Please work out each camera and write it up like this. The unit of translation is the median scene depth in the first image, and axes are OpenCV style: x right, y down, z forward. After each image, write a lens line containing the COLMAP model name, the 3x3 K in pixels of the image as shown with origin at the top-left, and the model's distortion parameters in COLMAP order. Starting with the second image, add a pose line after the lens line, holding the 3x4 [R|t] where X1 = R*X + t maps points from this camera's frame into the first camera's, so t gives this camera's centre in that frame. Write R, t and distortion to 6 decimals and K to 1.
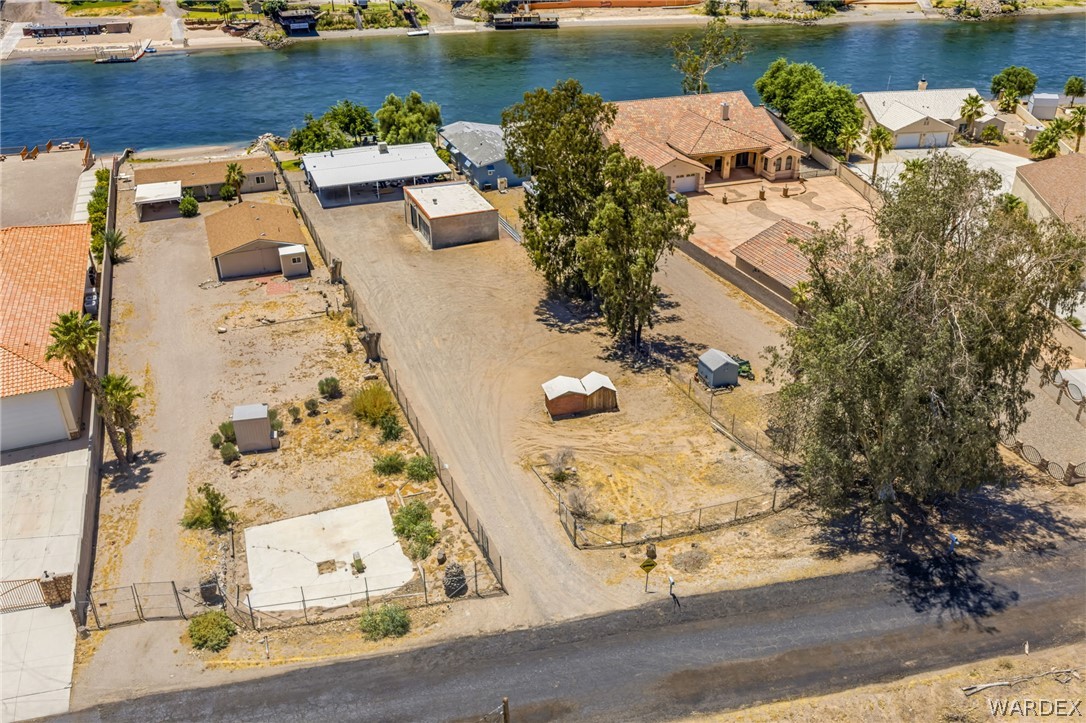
lens RADIAL K [[926.3, 0, 543.0], [0, 926.3, 361.5], [0, 0, 1]] dist [-0.001341, 0.000474]
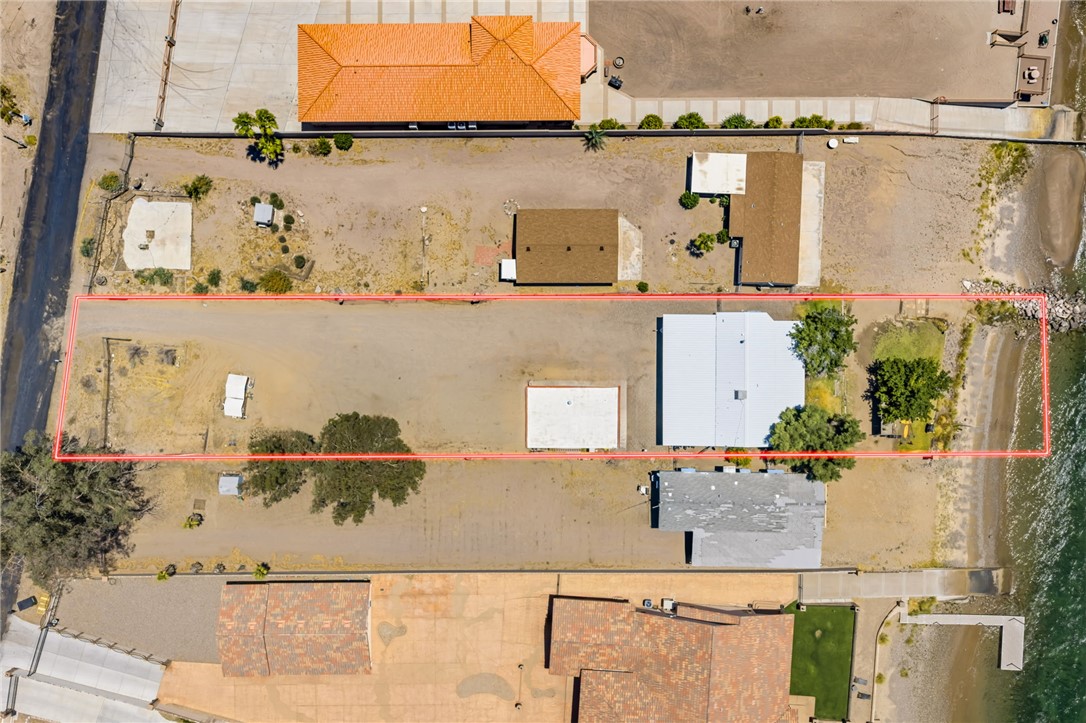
lens RADIAL K [[926.3, 0, 543.0], [0, 926.3, 361.5], [0, 0, 1]] dist [-0.001341, 0.000474]
pose [[-0.361280, 0.932451, -0.003435, -0.264632], [-0.433268, -0.164606, 0.886106, -2.094731], [0.825685, 0.321621, 0.463470, 0.790910]]
